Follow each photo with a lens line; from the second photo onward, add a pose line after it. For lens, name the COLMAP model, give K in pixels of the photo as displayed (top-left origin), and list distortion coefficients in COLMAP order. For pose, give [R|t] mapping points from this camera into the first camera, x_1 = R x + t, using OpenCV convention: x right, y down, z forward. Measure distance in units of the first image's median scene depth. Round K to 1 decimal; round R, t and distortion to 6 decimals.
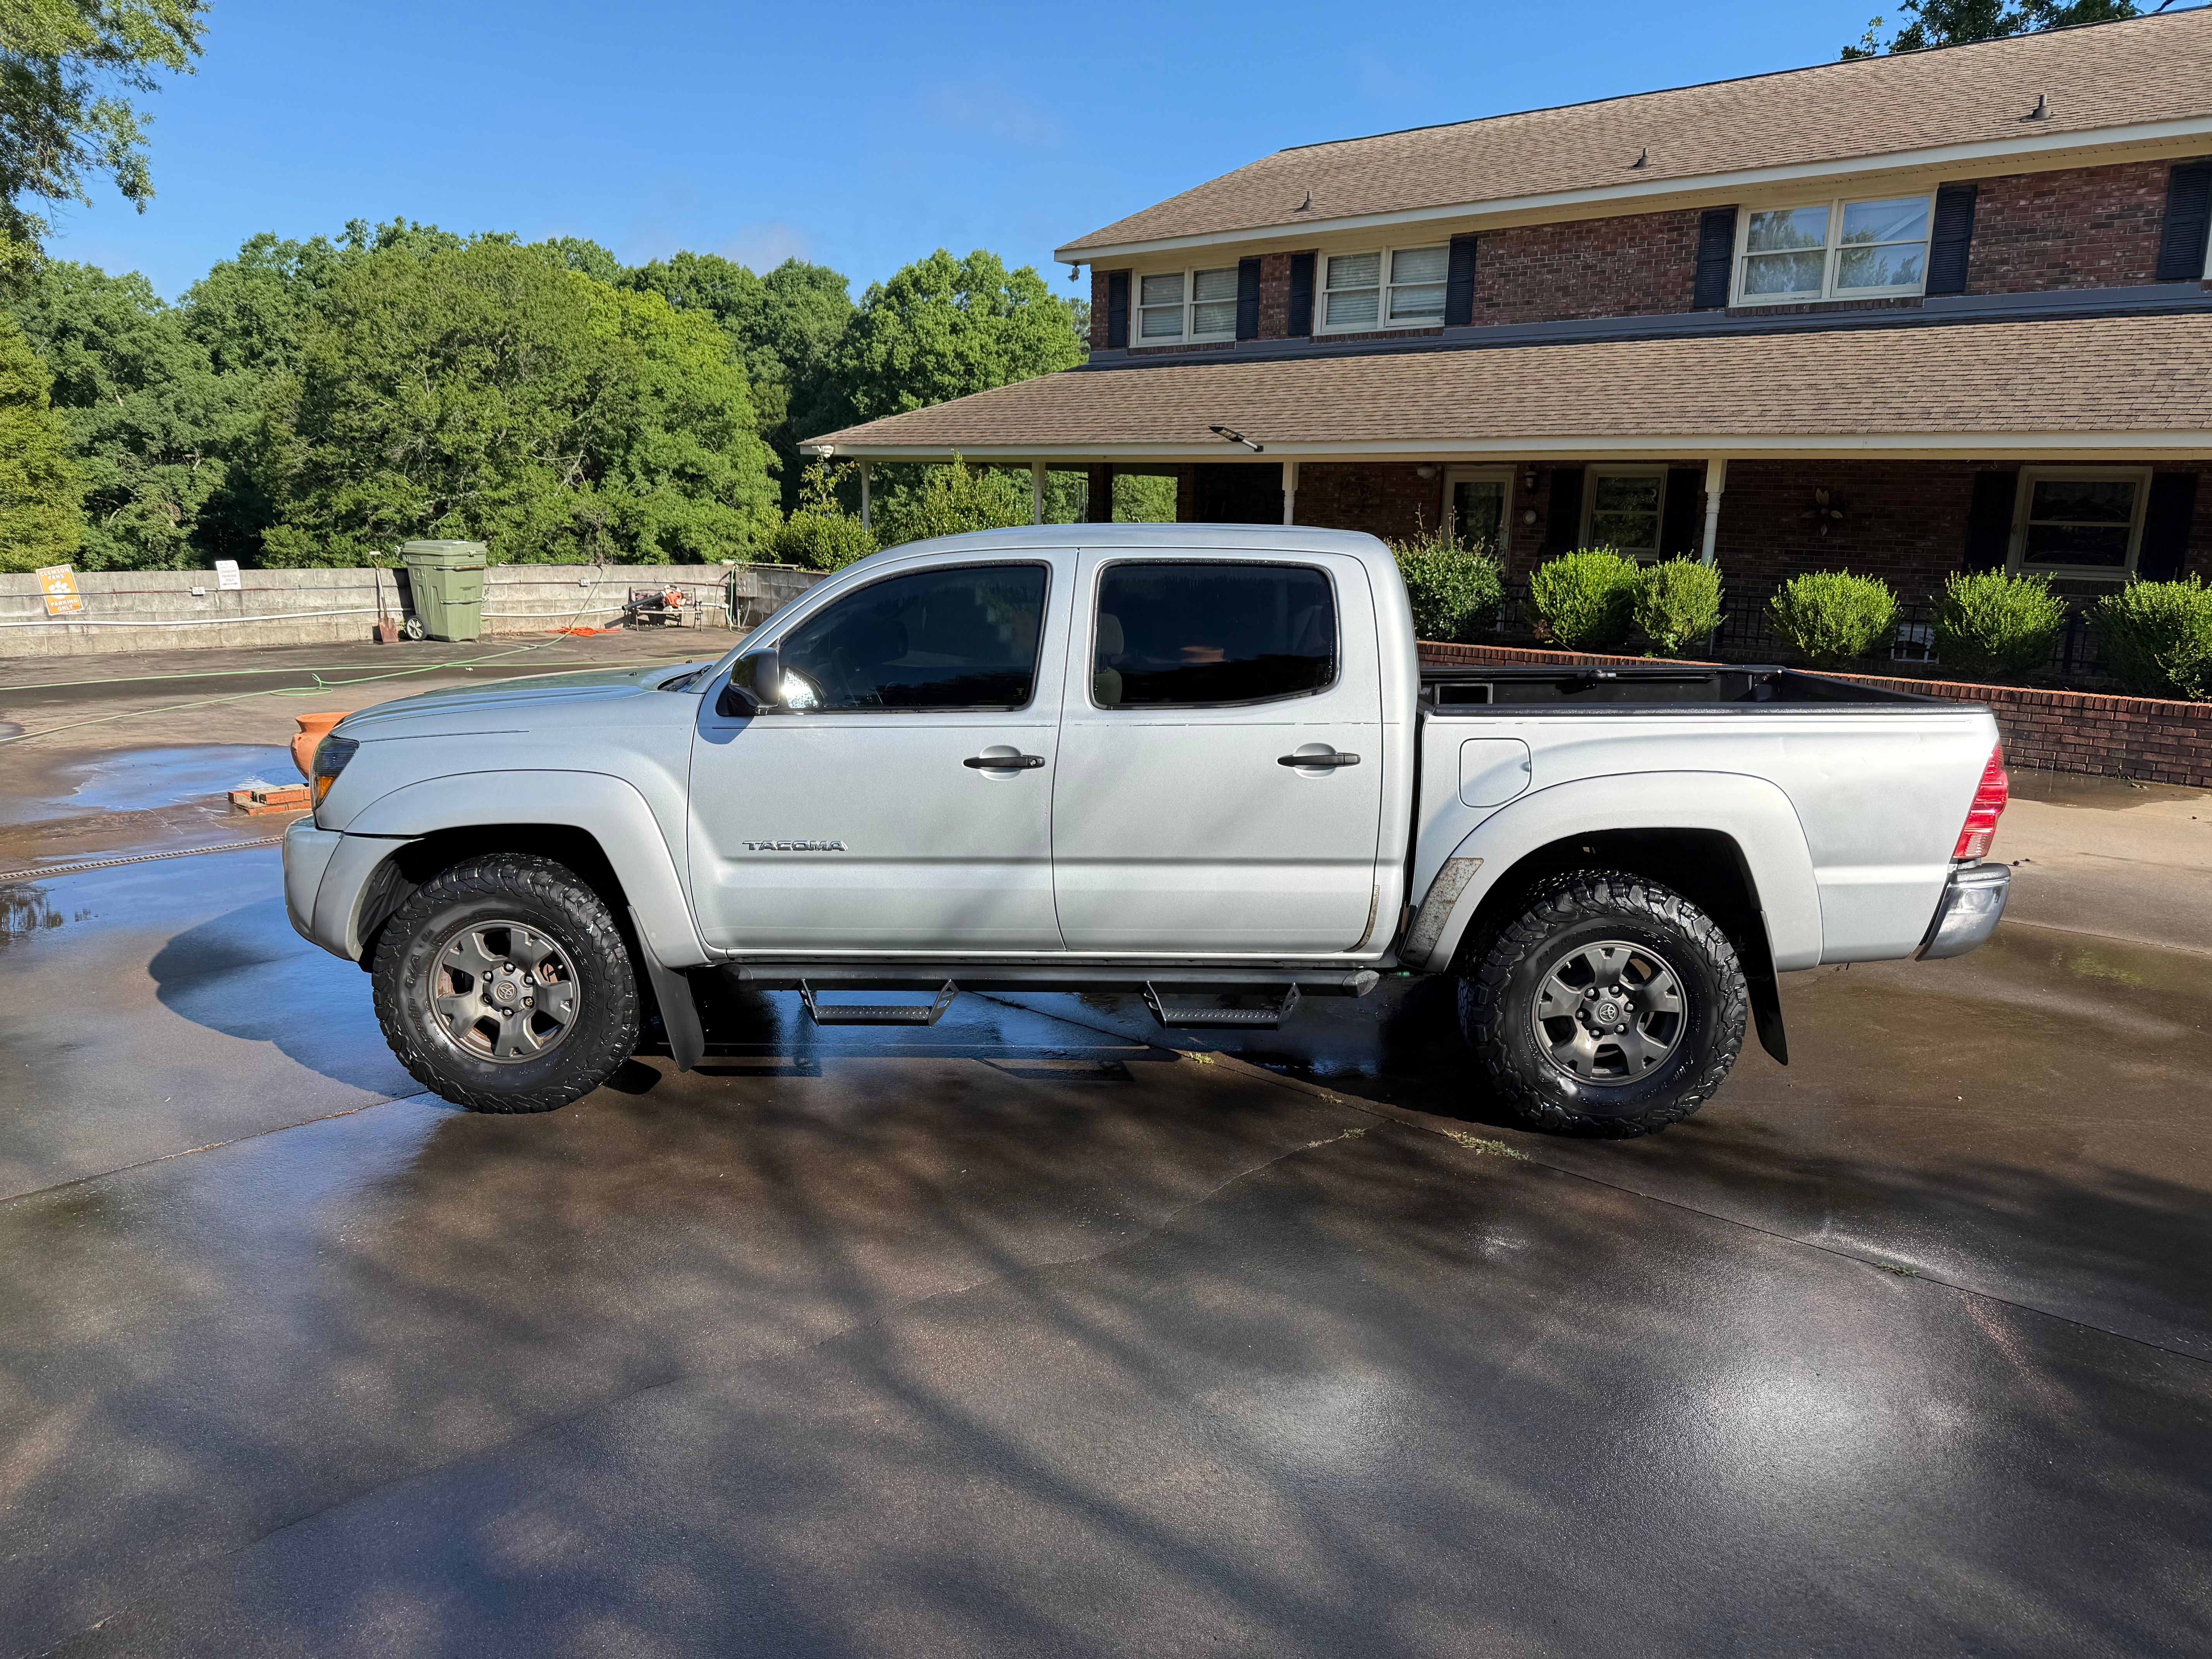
lens RADIAL K [[1588.3, 0, 1091.0], [0, 1588.3, 740.8], [0, 0, 1]] dist [-0.020912, 0.001277]
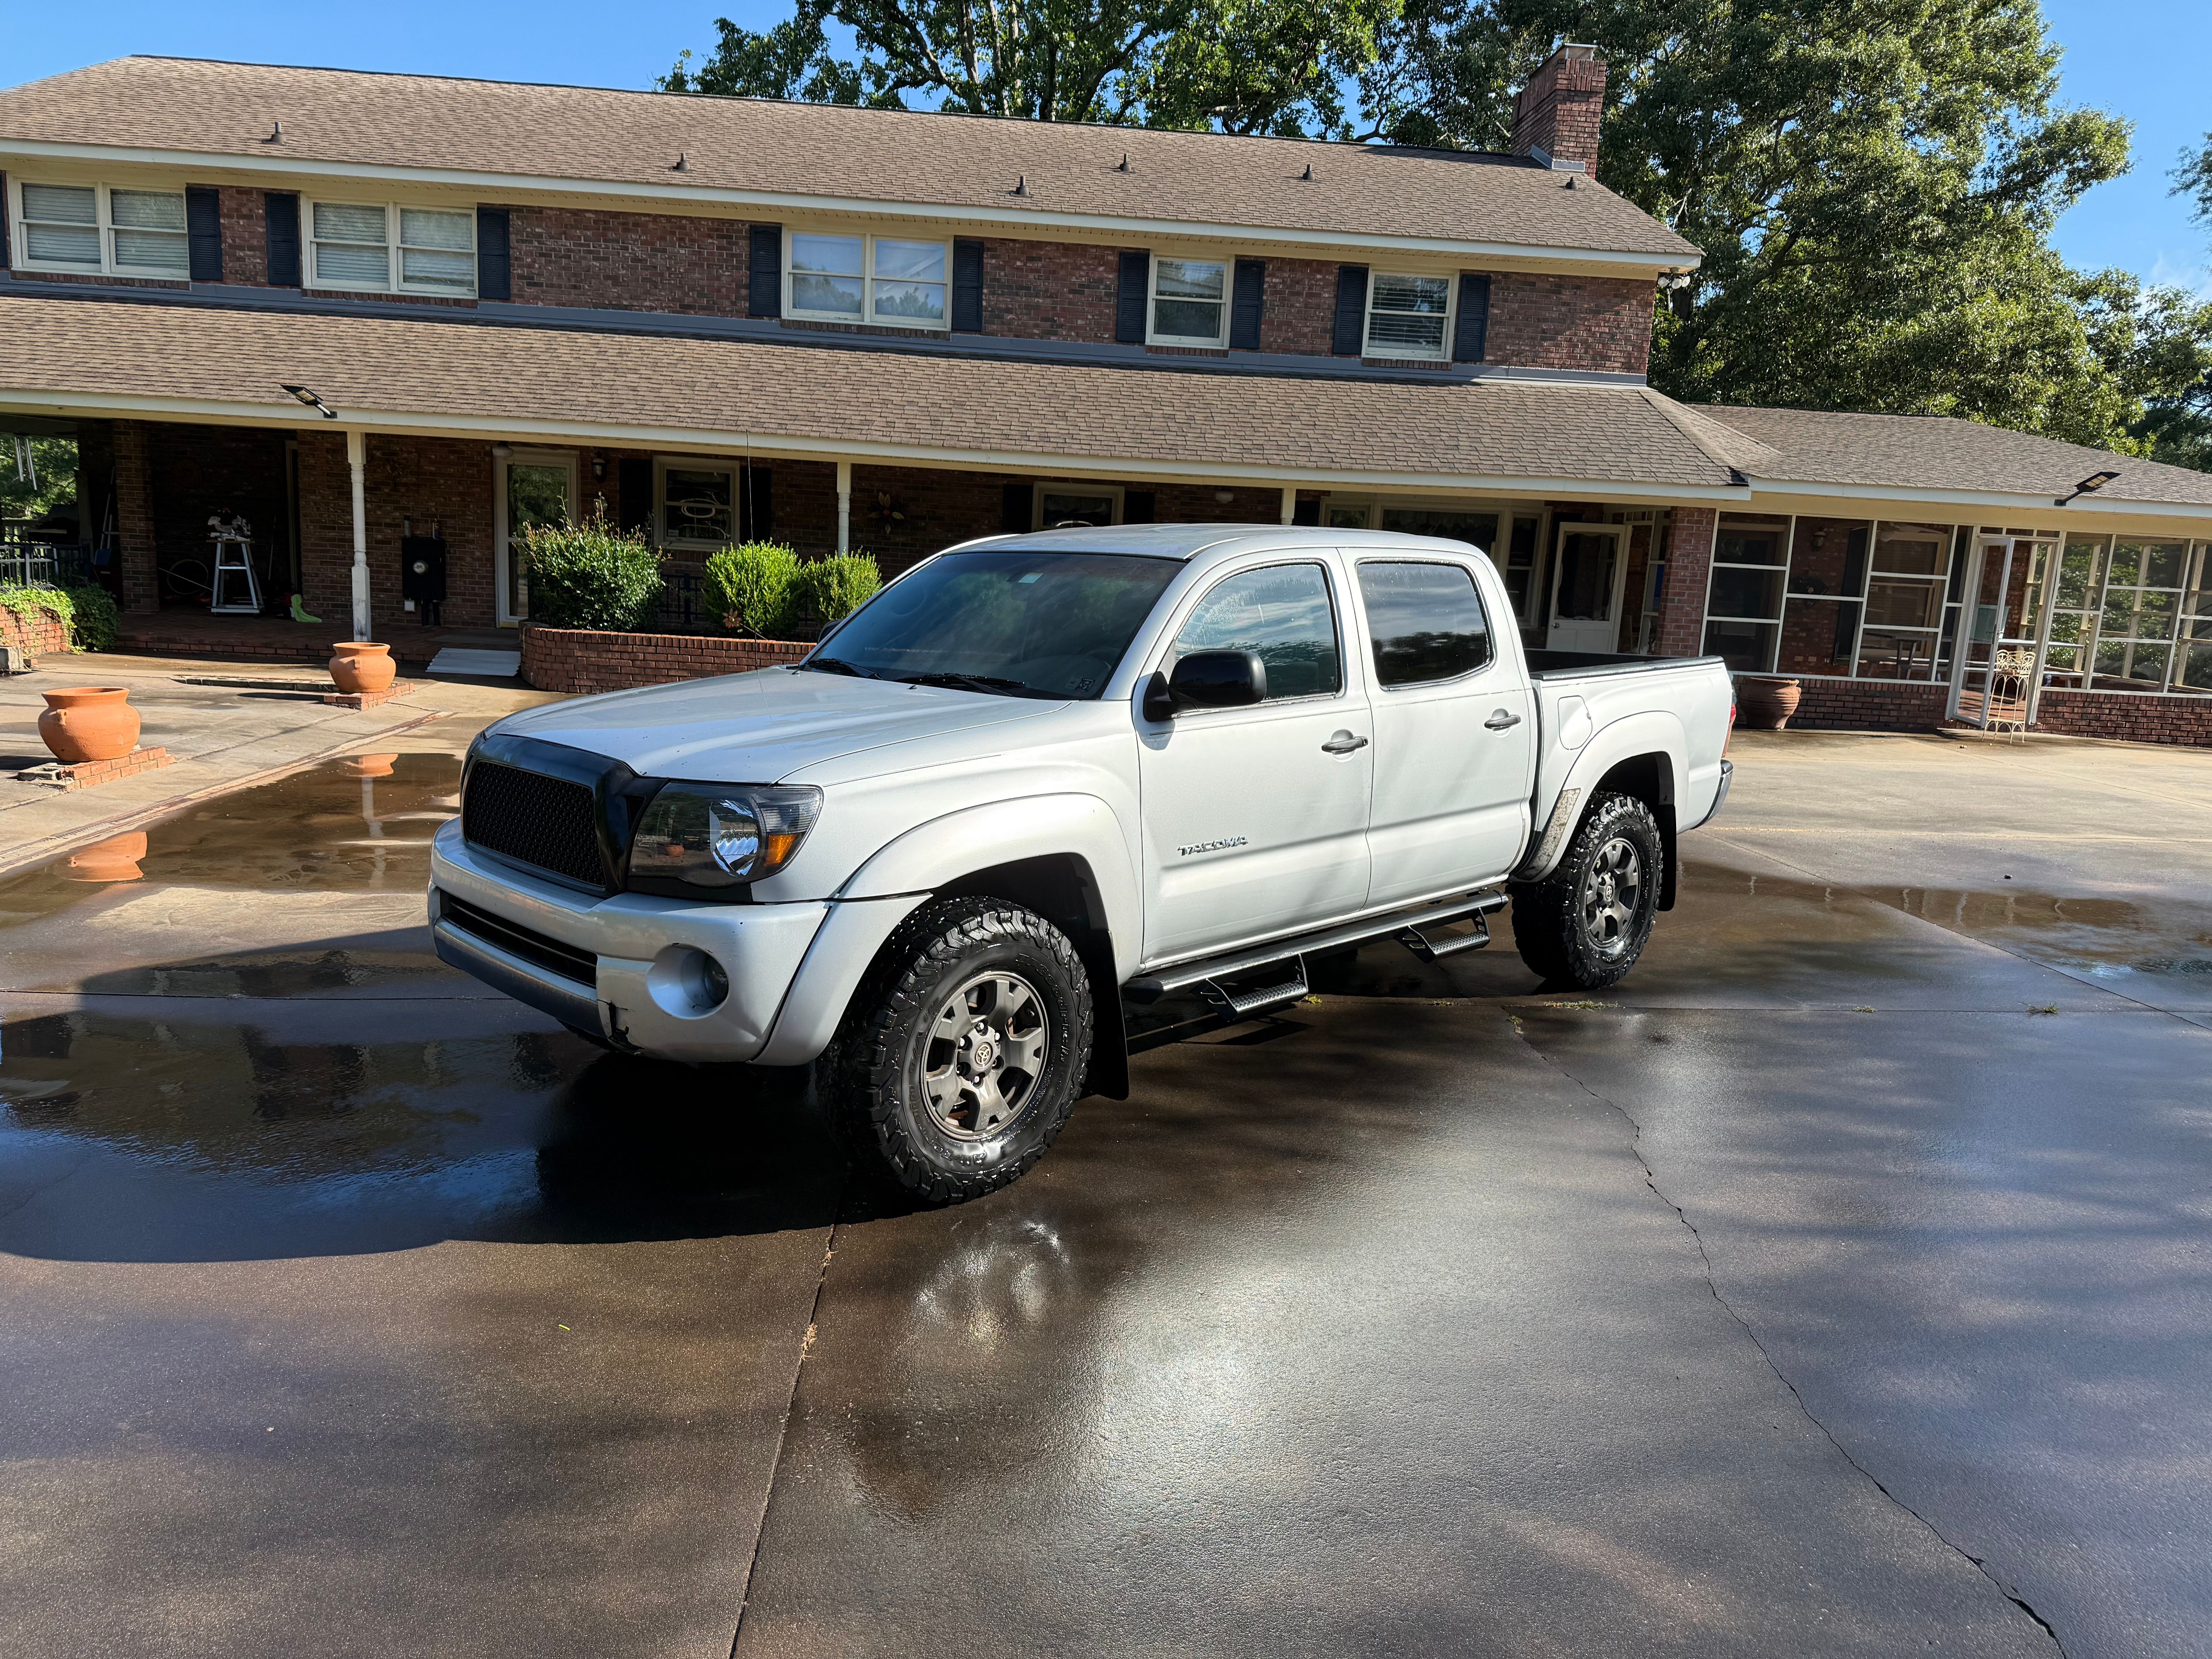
lens RADIAL K [[1588.3, 0, 1091.0], [0, 1588.3, 740.8], [0, 0, 1]] dist [-0.020912, 0.001277]
pose [[0.722637, -0.055955, 0.688959, -0.203159], [0.051174, 0.998314, 0.027404, -0.005608], [-0.689331, 0.015454, 0.724282, 0.075842]]
